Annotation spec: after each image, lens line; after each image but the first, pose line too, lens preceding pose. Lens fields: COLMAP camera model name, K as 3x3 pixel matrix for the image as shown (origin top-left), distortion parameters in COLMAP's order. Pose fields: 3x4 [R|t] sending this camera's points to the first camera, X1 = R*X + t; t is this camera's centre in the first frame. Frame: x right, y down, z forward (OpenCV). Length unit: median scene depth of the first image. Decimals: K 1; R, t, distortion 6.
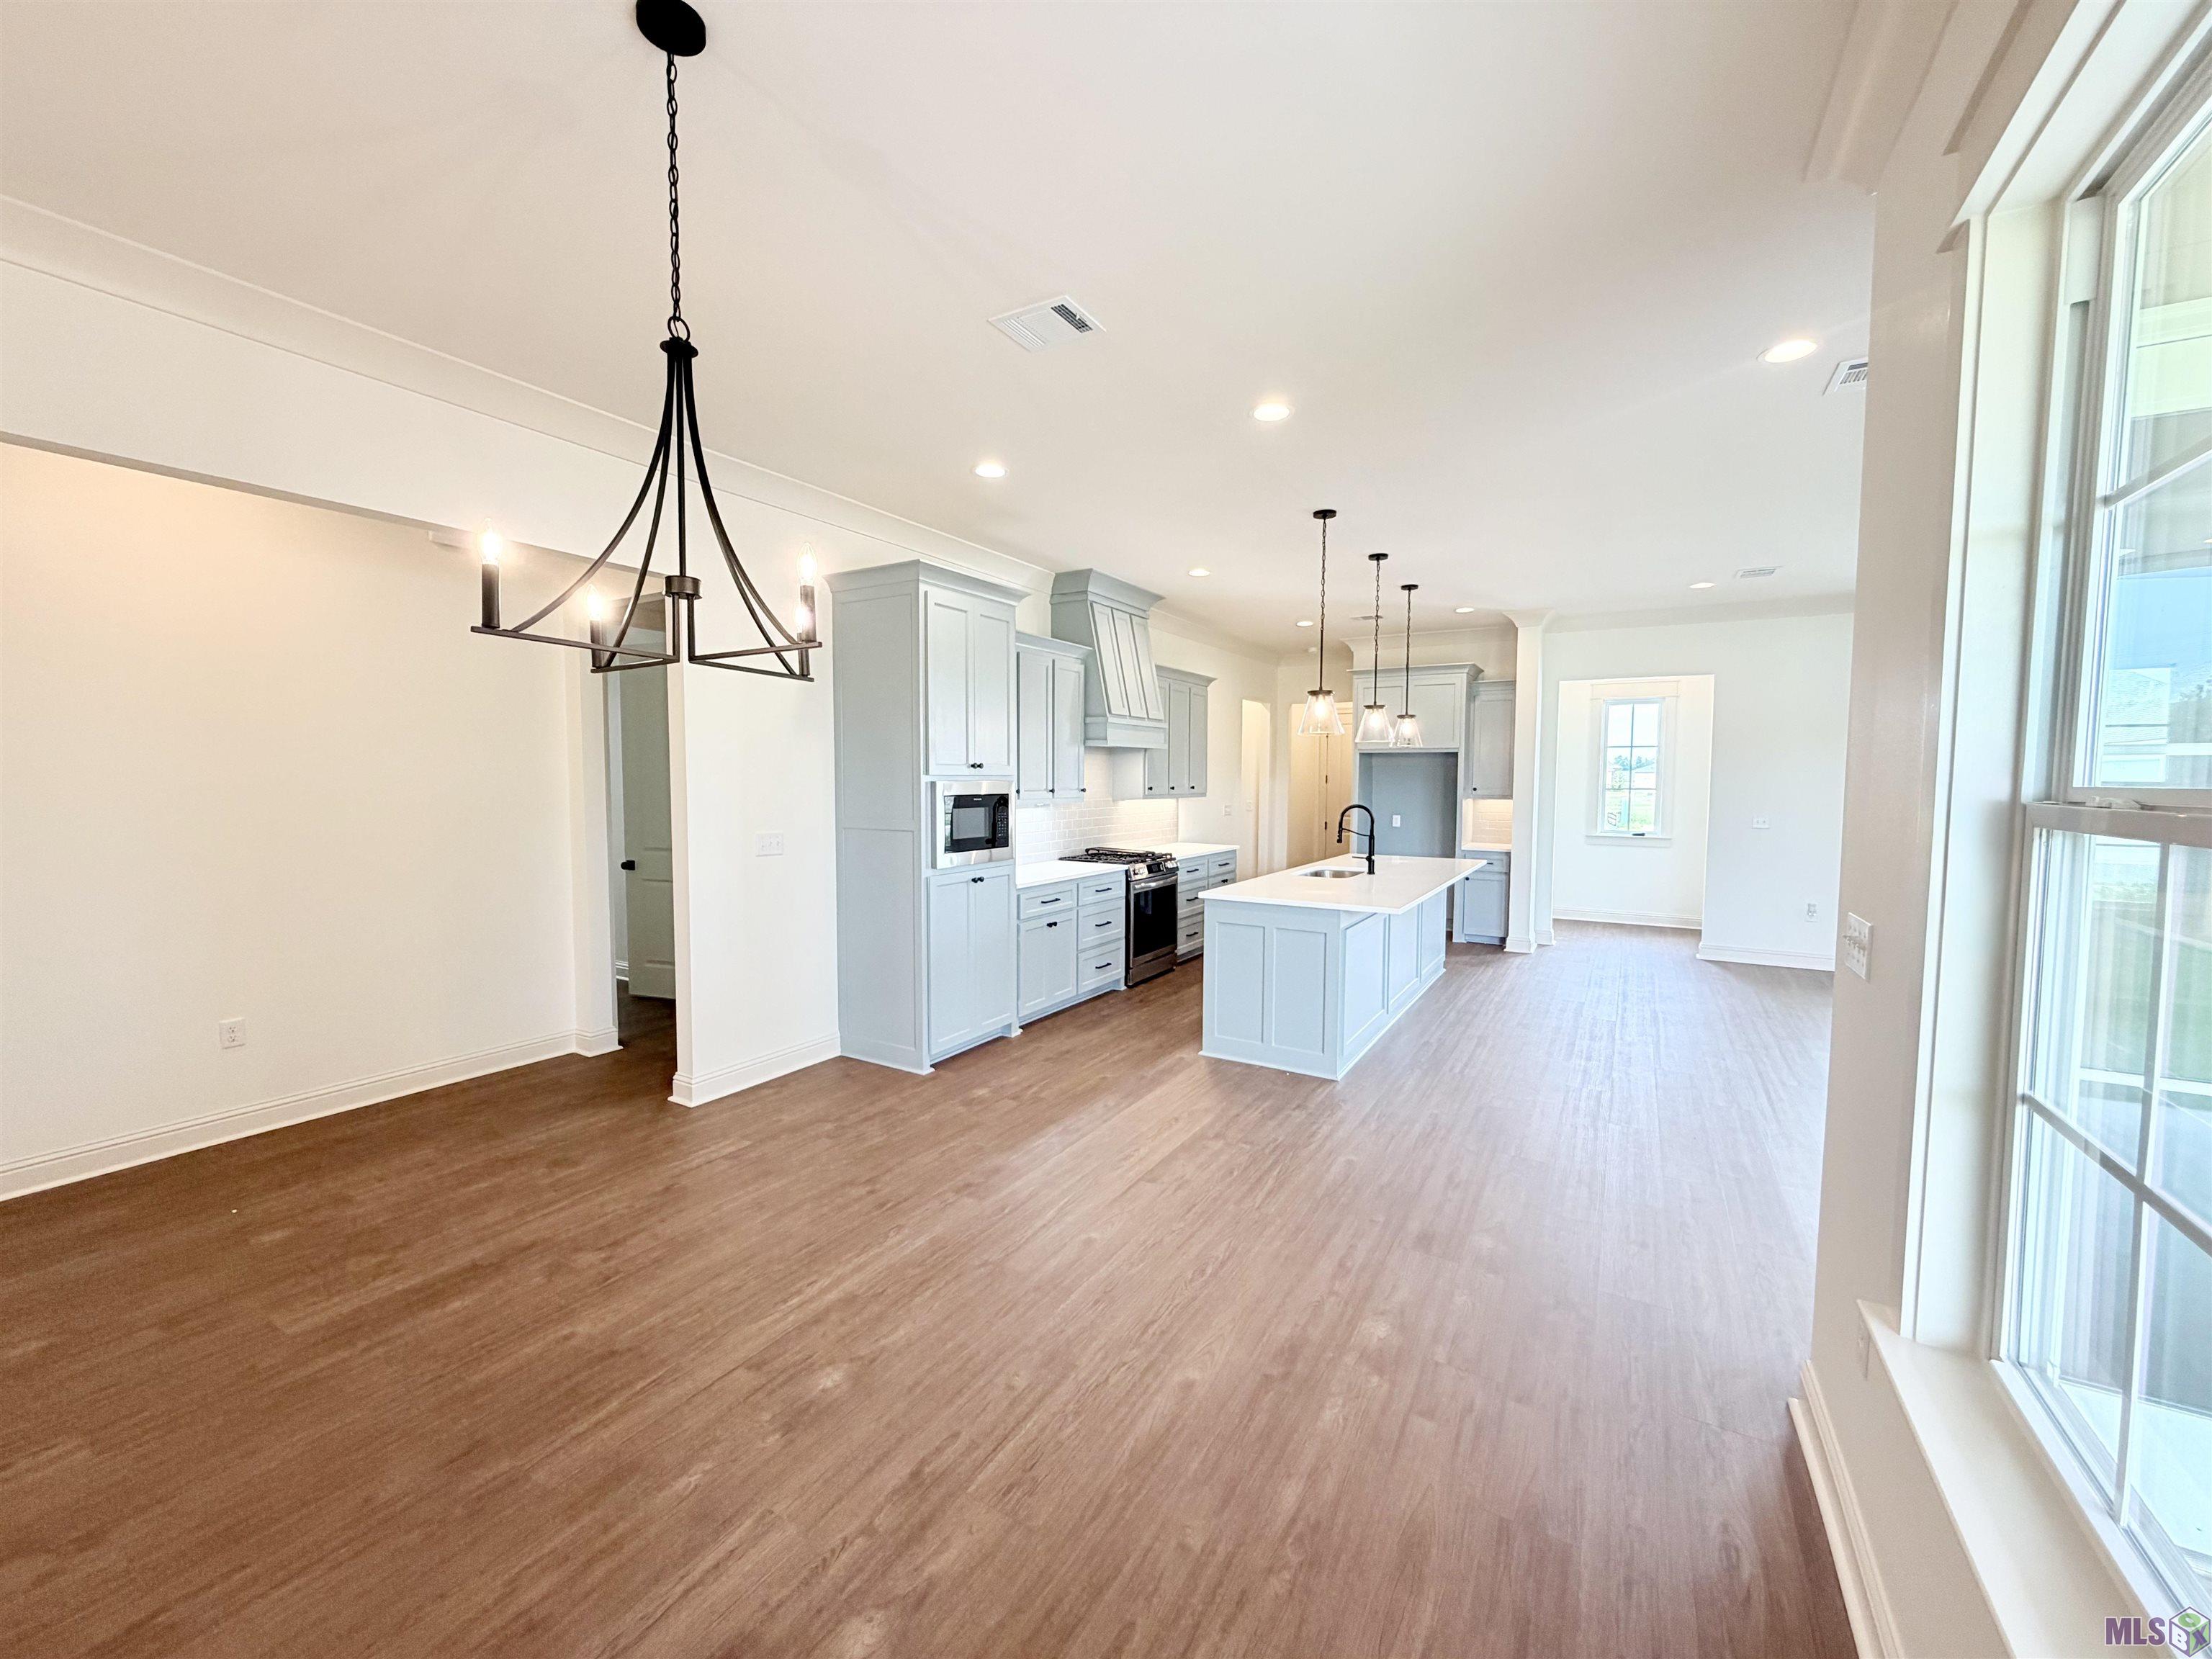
lens RADIAL K [[877.6, 0, 1101.2], [0, 877.6, 827.6], [0, 0, 1]] dist [-0.000416, 0.000140]
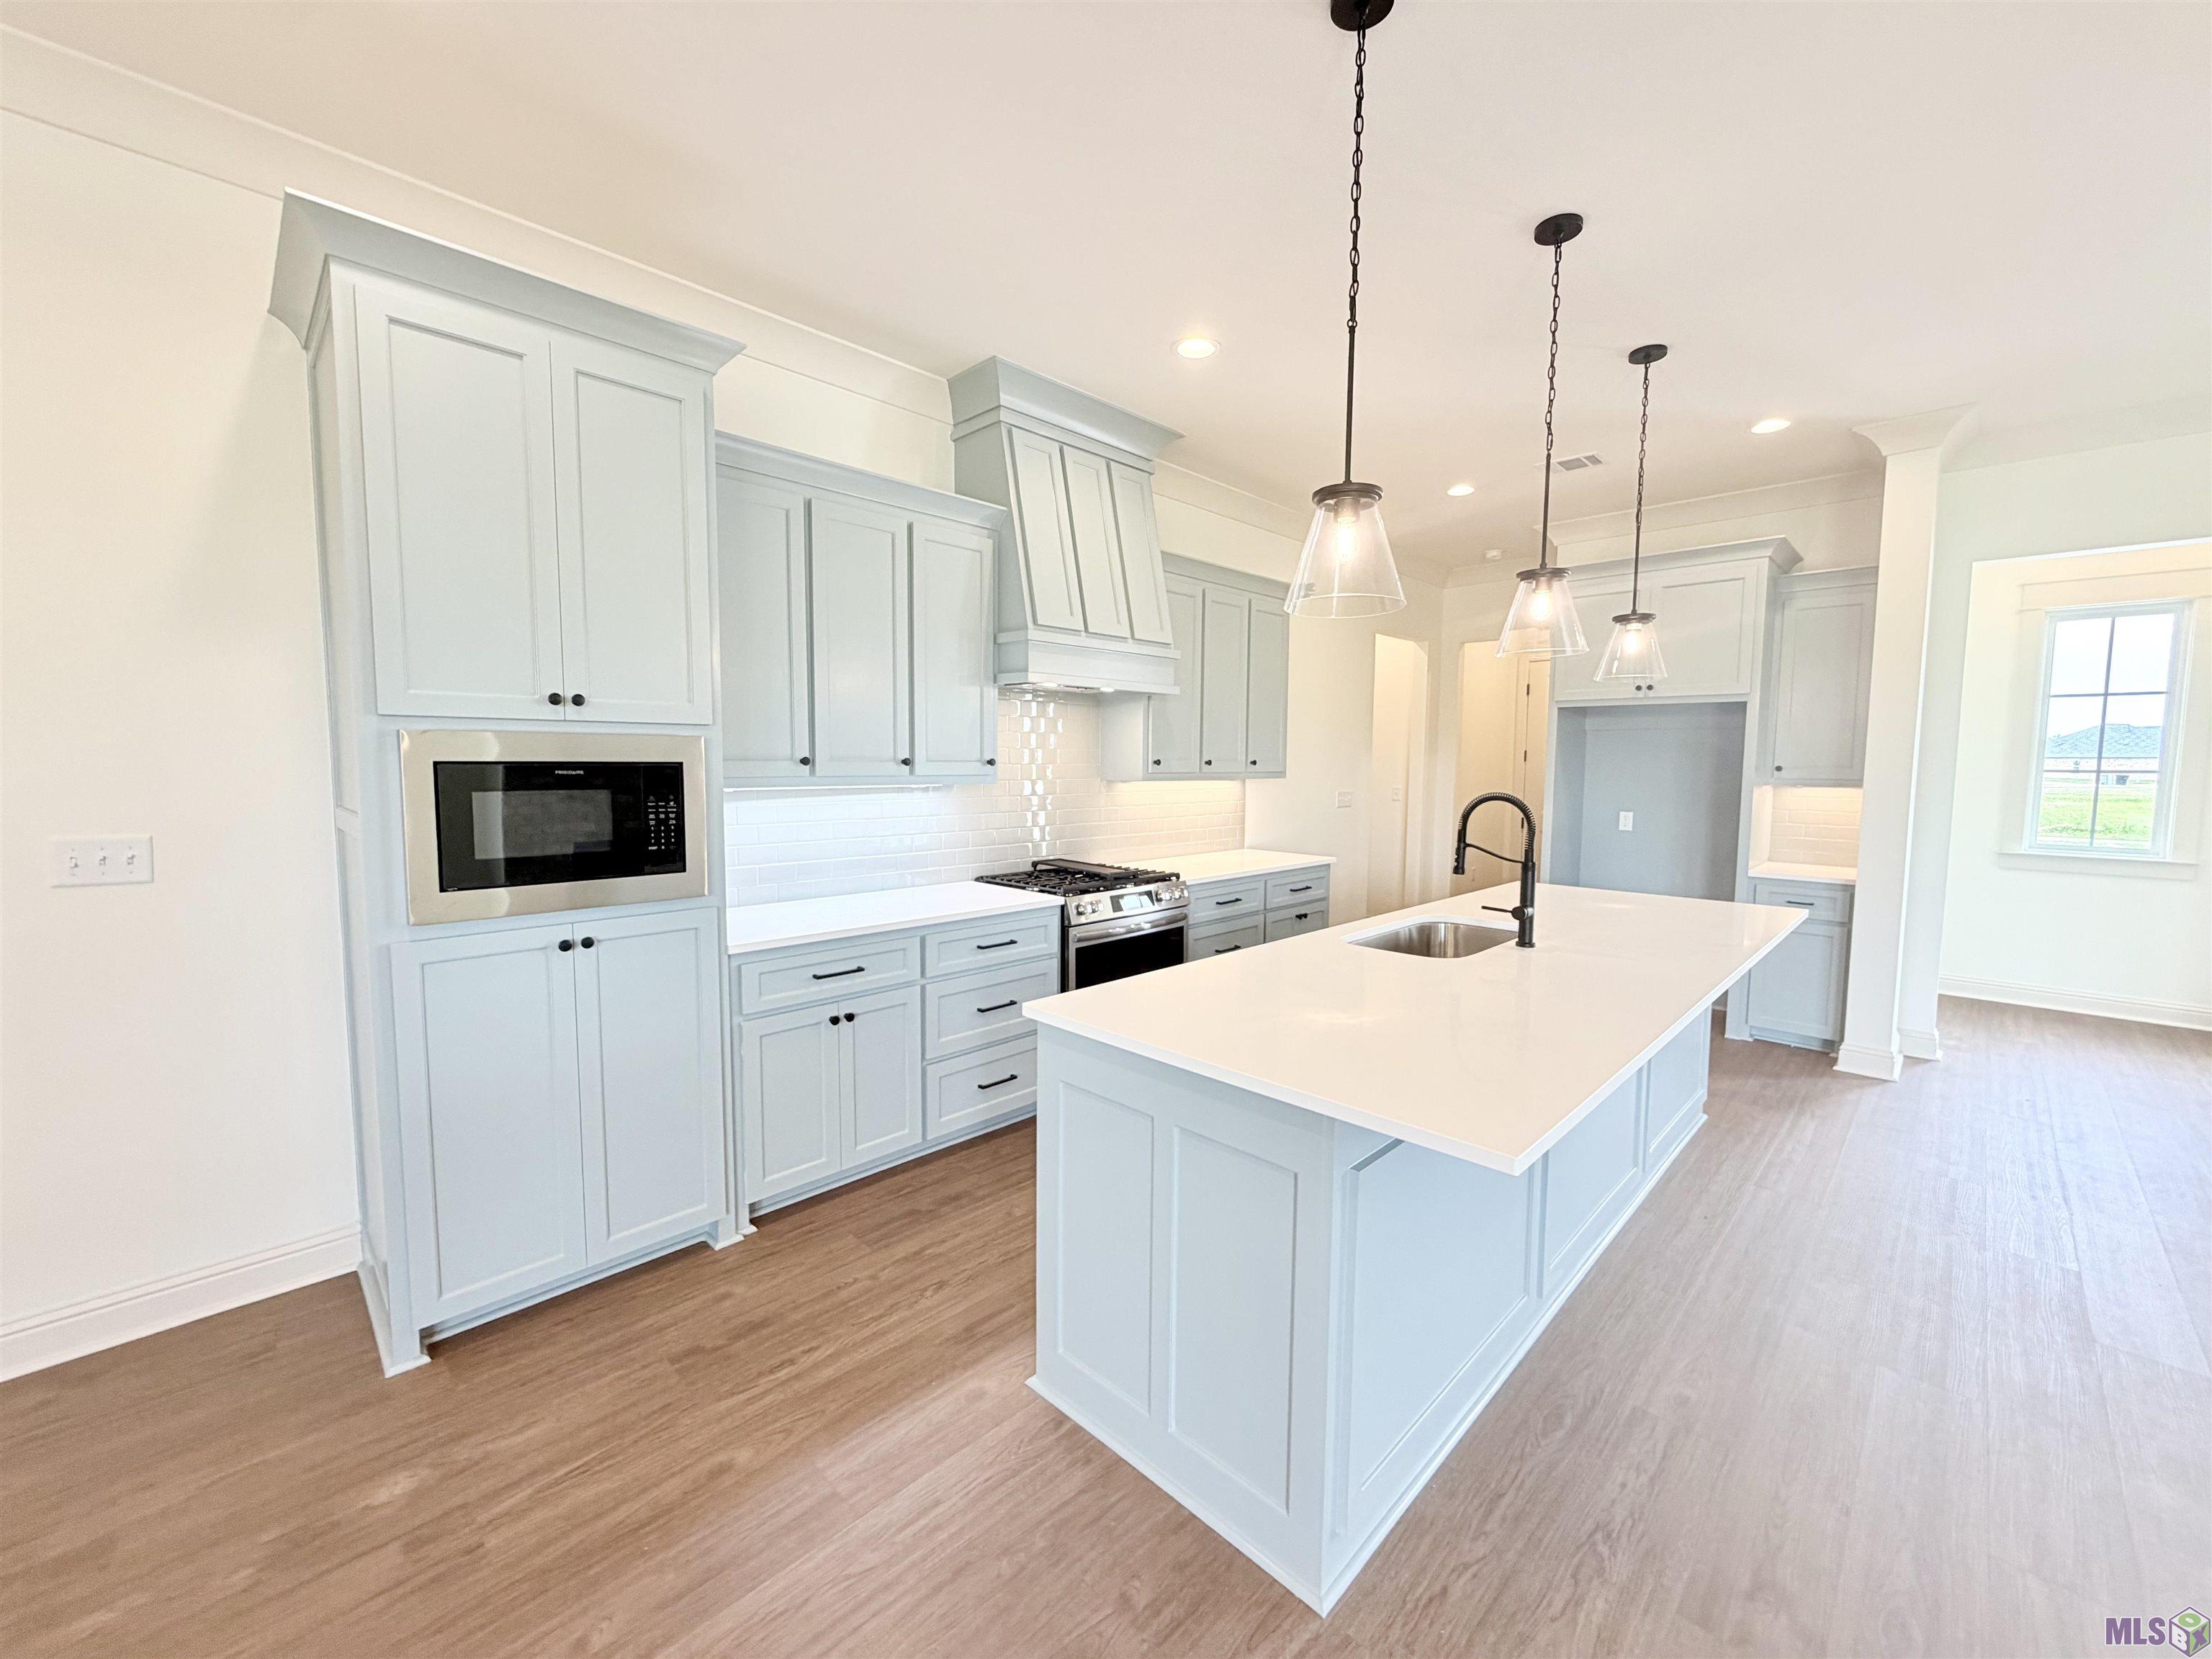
lens RADIAL K [[877.6, 0, 1101.2], [0, 877.6, 827.6], [0, 0, 1]] dist [-0.000416, 0.000140]
pose [[0.971143, 0.020891, -0.237579, 0.188492], [-0.016676, 0.999666, 0.019740, -0.013100], [0.237912, -0.015208, 0.971168, 0.475319]]
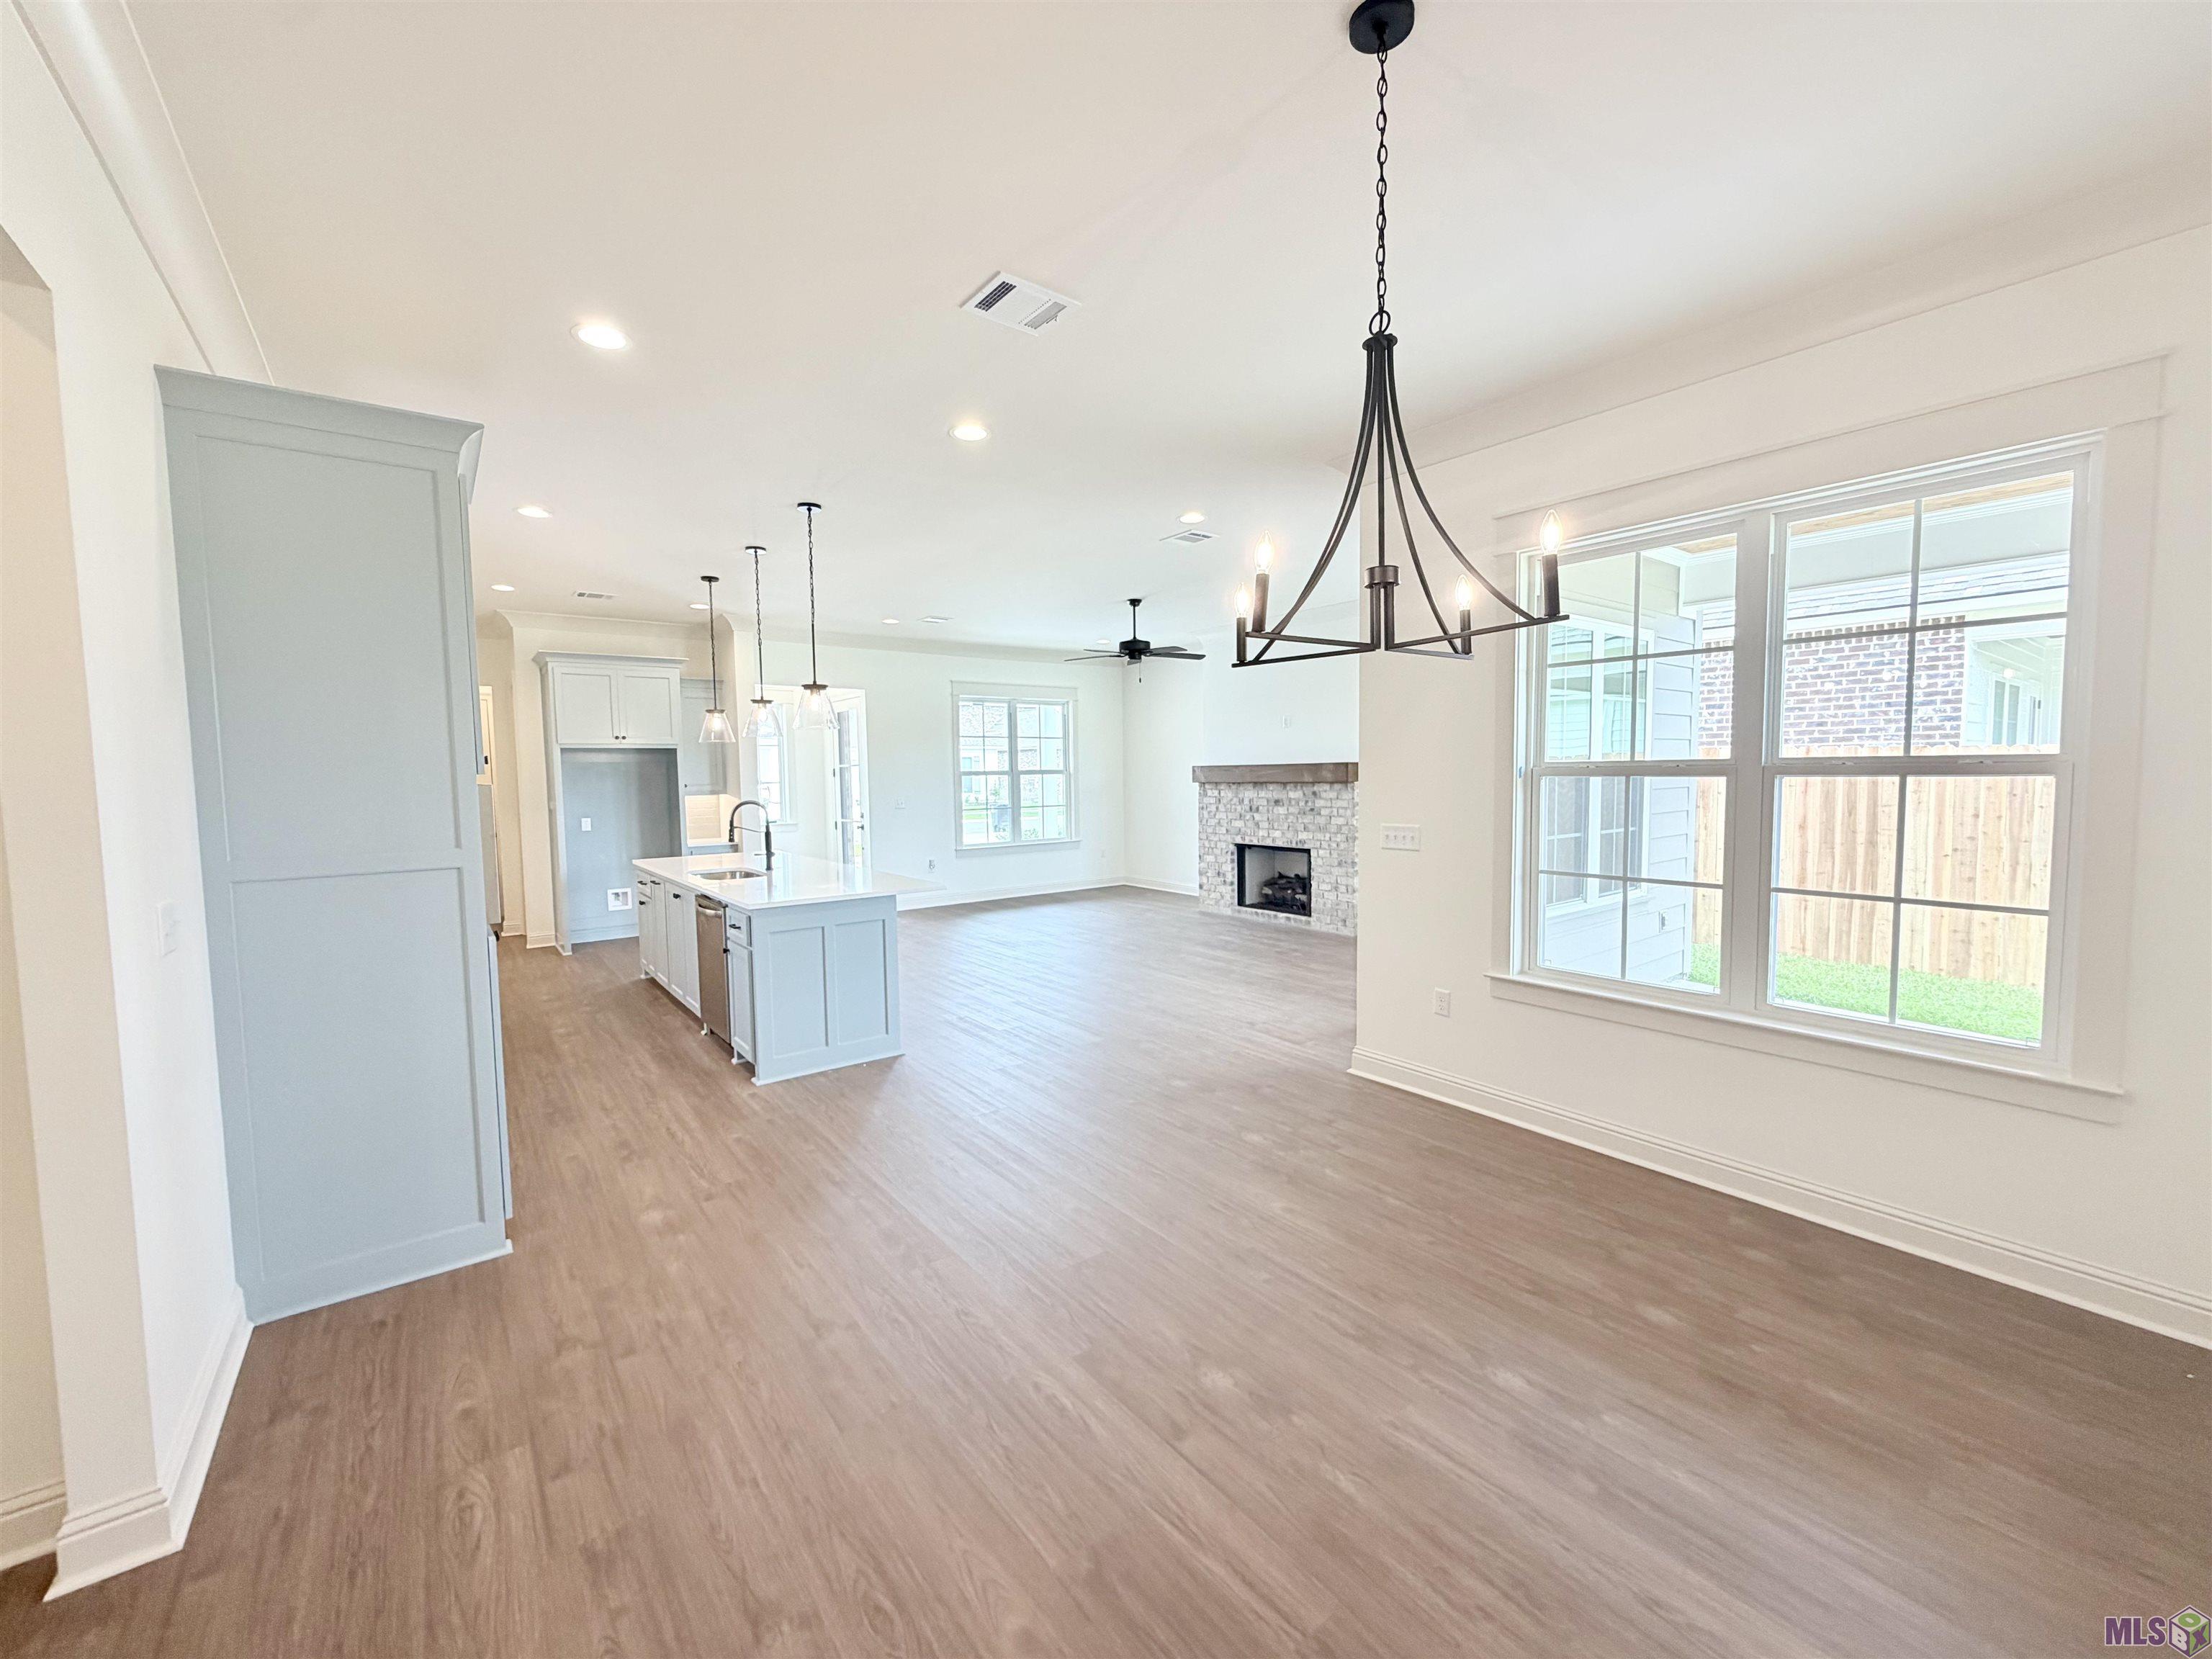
lens RADIAL K [[877.6, 0, 1101.2], [0, 877.6, 827.6], [0, 0, 1]] dist [-0.000416, 0.000140]
pose [[0.369499, -0.073005, 0.926359, -0.441103], [0.073132, 0.996101, 0.049331, -0.015113], [-0.926349, 0.049519, 0.373397, 0.263782]]
